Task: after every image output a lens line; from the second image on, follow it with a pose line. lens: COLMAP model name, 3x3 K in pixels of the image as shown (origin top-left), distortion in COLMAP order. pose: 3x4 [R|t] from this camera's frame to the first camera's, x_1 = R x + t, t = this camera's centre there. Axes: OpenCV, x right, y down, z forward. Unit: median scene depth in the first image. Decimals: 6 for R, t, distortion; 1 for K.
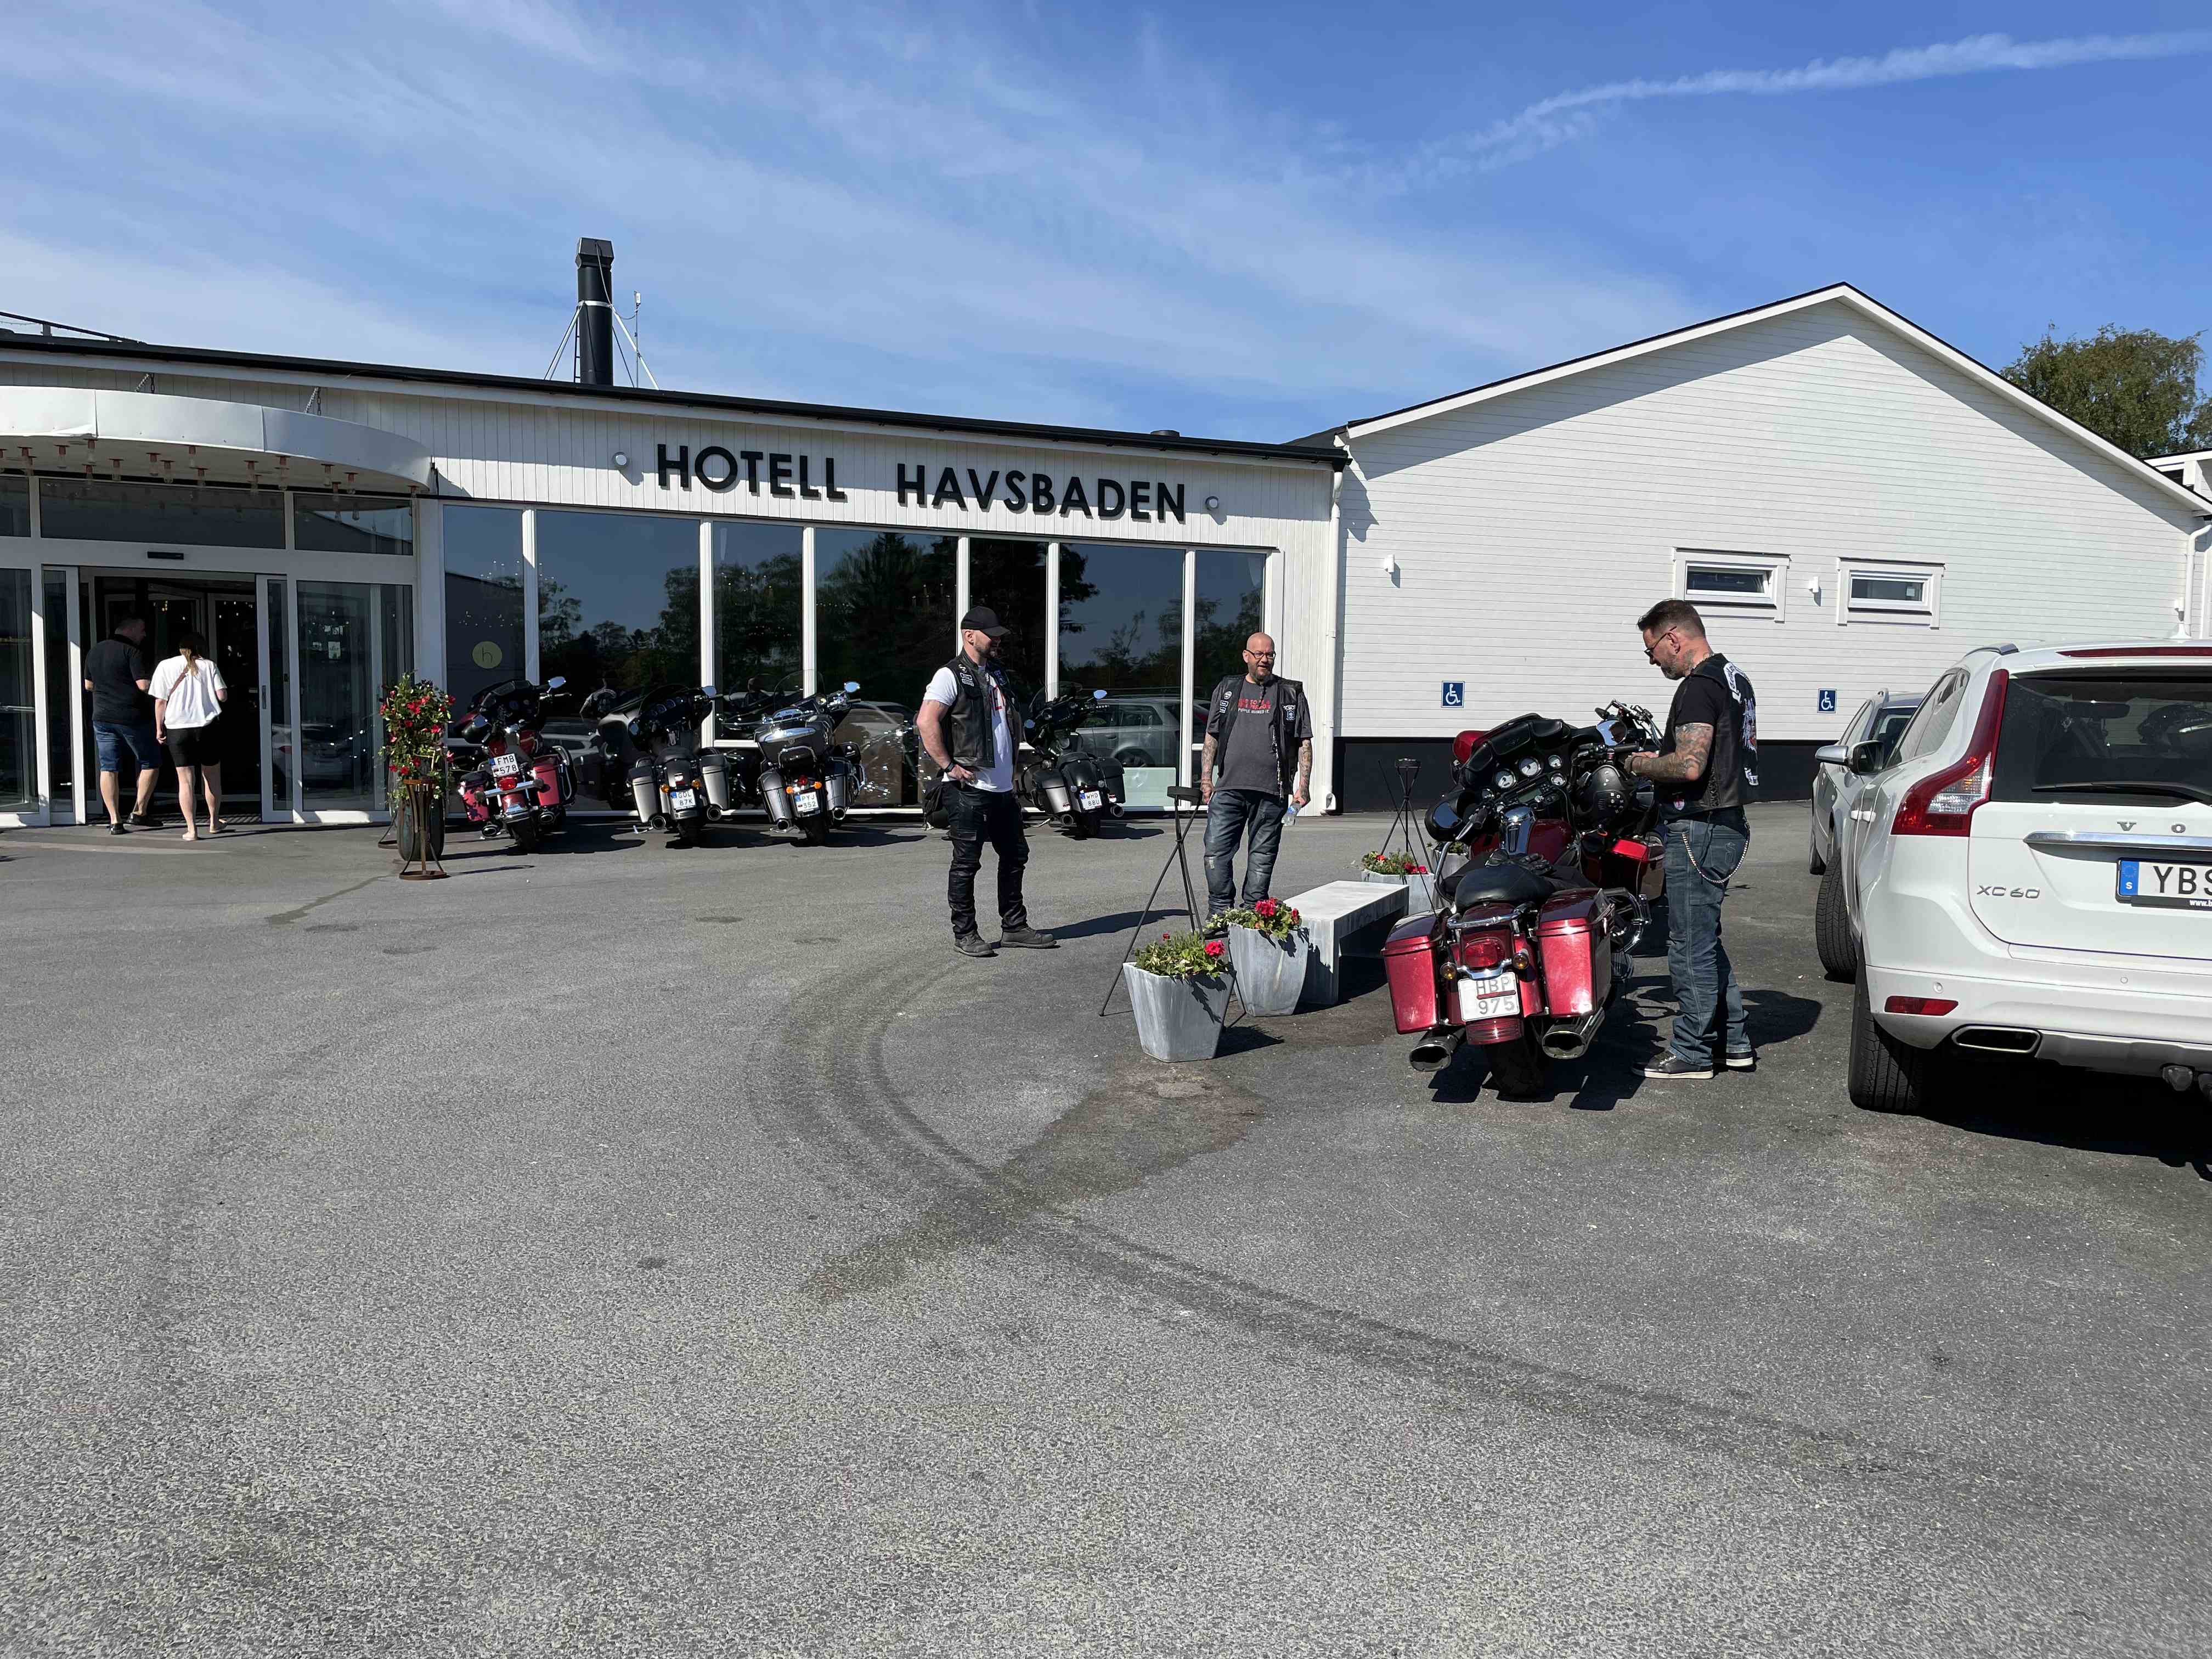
lens RADIAL K [[1676.1, 0, 1081.7], [0, 1676.1, 816.0], [0, 0, 1]] dist [0.098322, -0.132954]
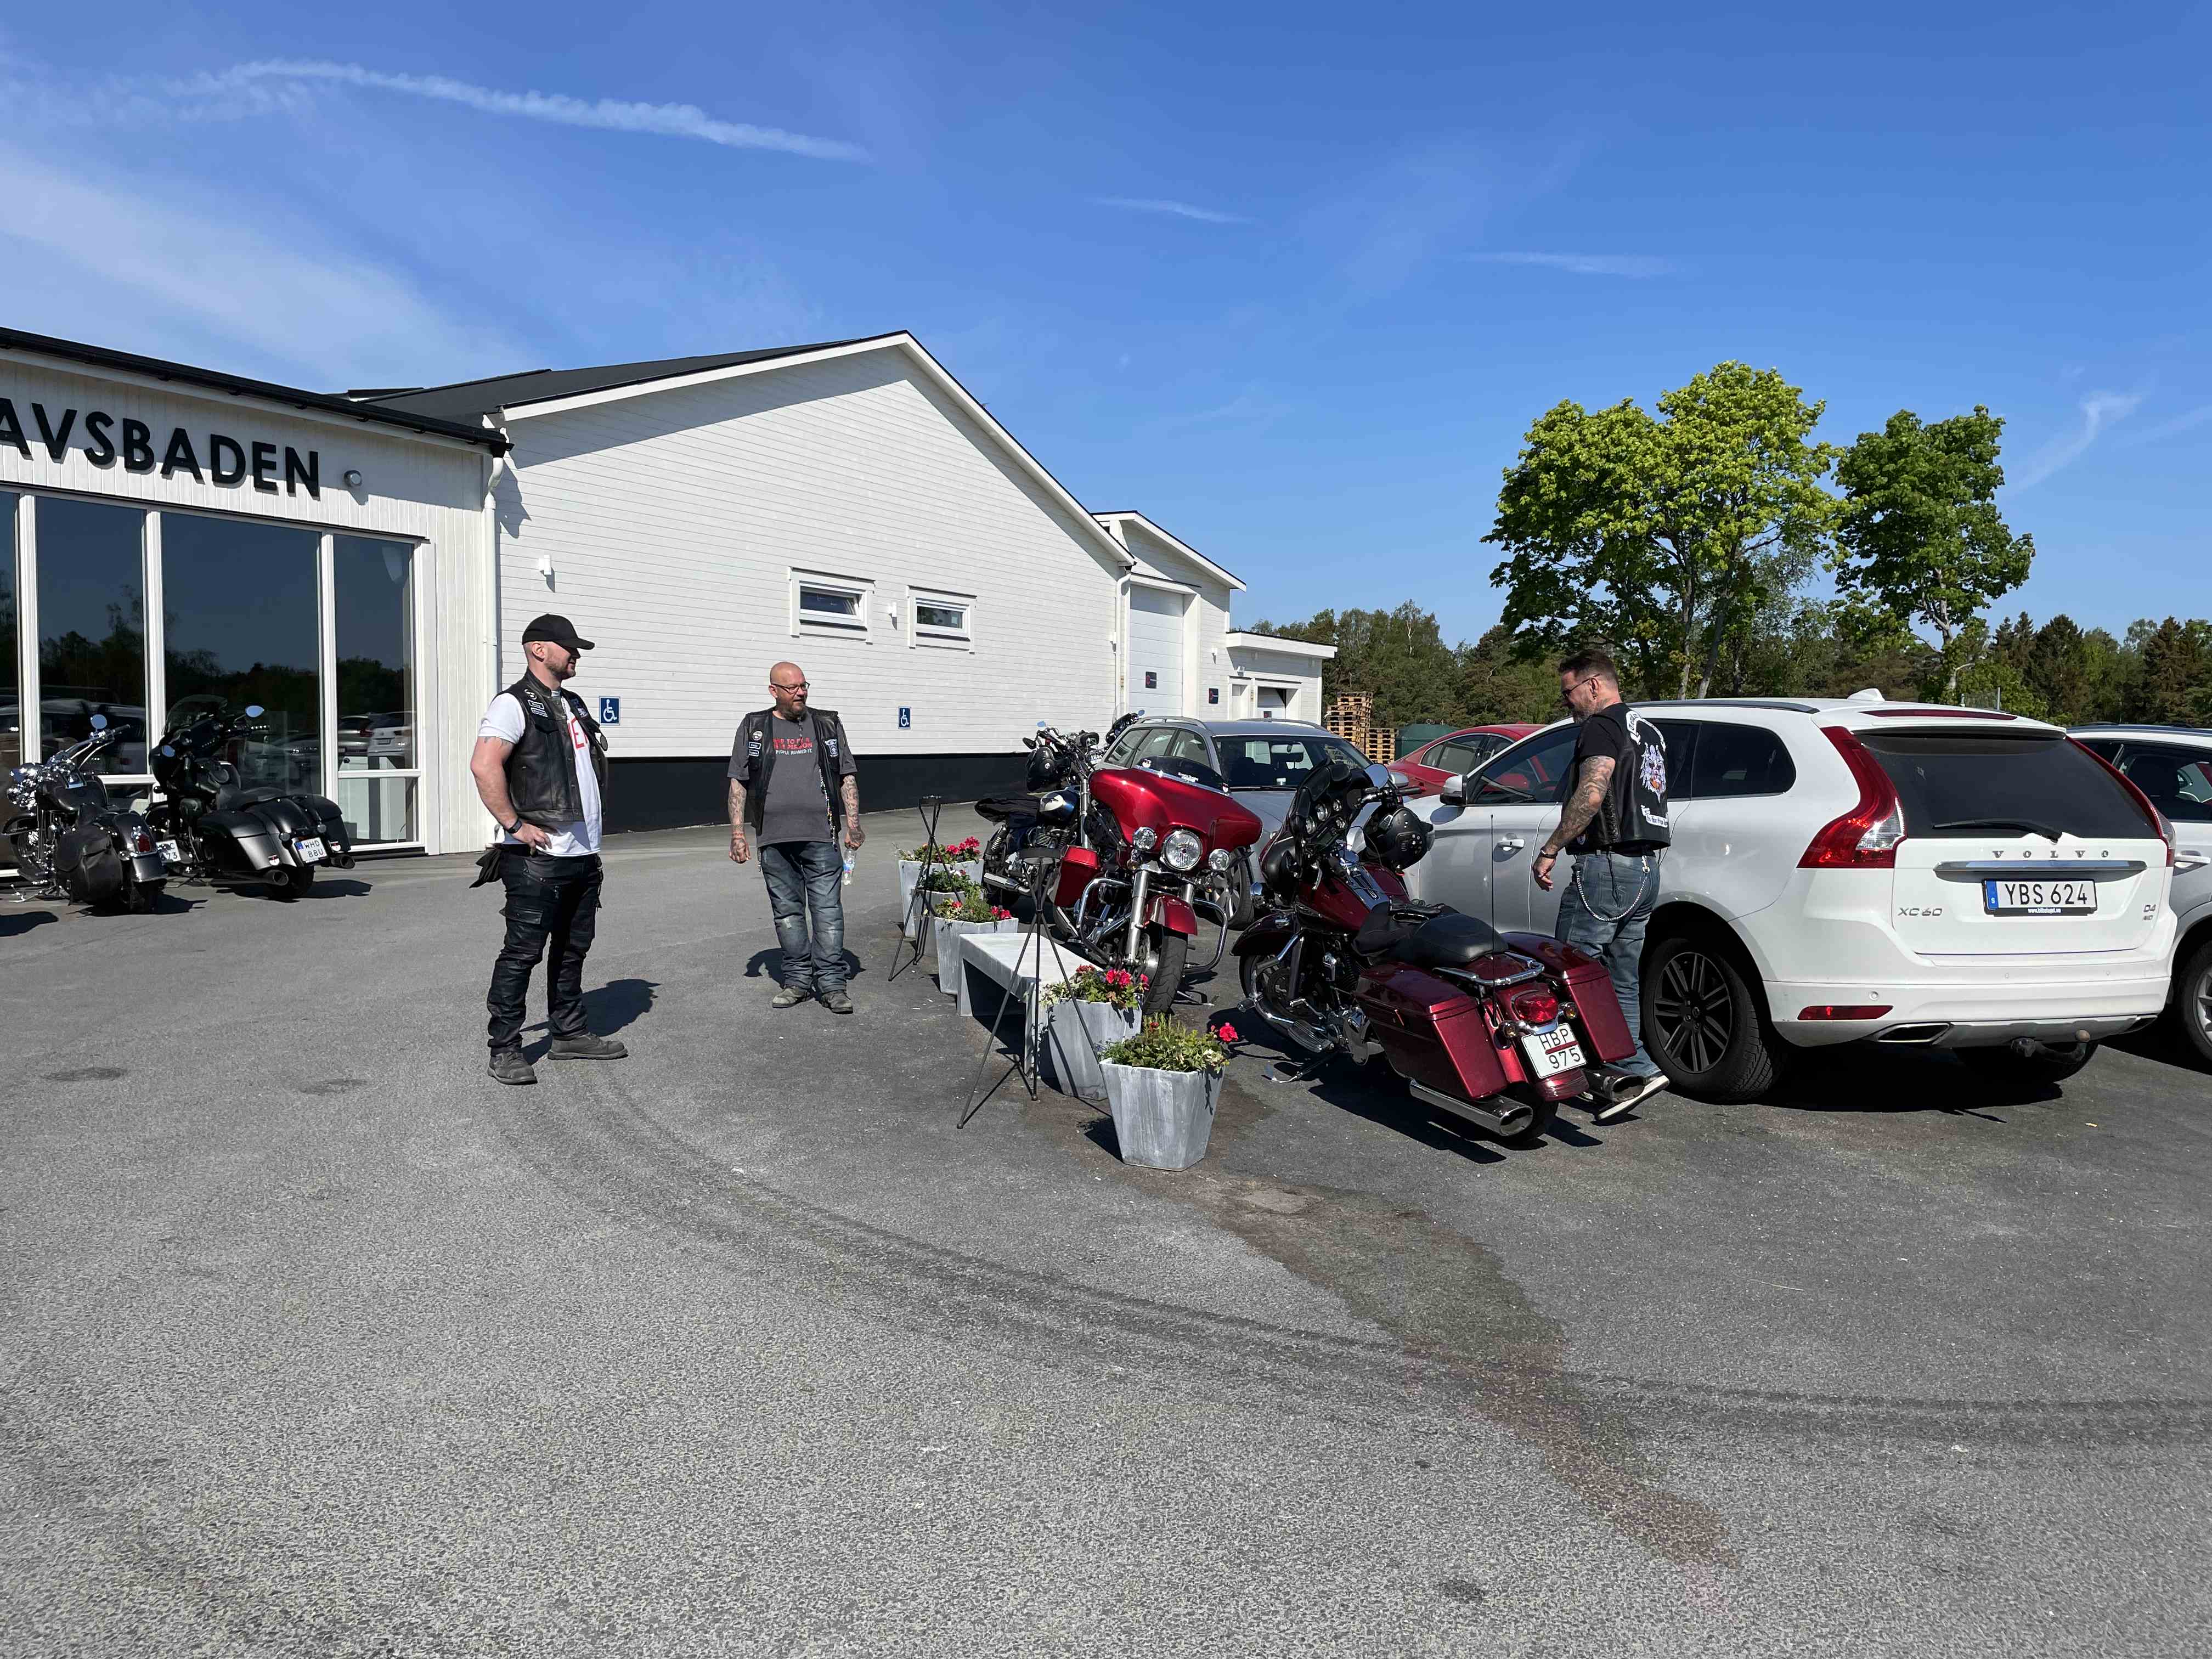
lens RADIAL K [[1676.1, 0, 1081.7], [0, 1676.1, 816.0], [0, 0, 1]] dist [0.098322, -0.132954]
pose [[0.751473, -0.040234, 0.658536, -0.216593], [0.039854, 0.999084, 0.015562, -0.020497], [-0.658559, 0.014550, 0.752388, 0.146543]]
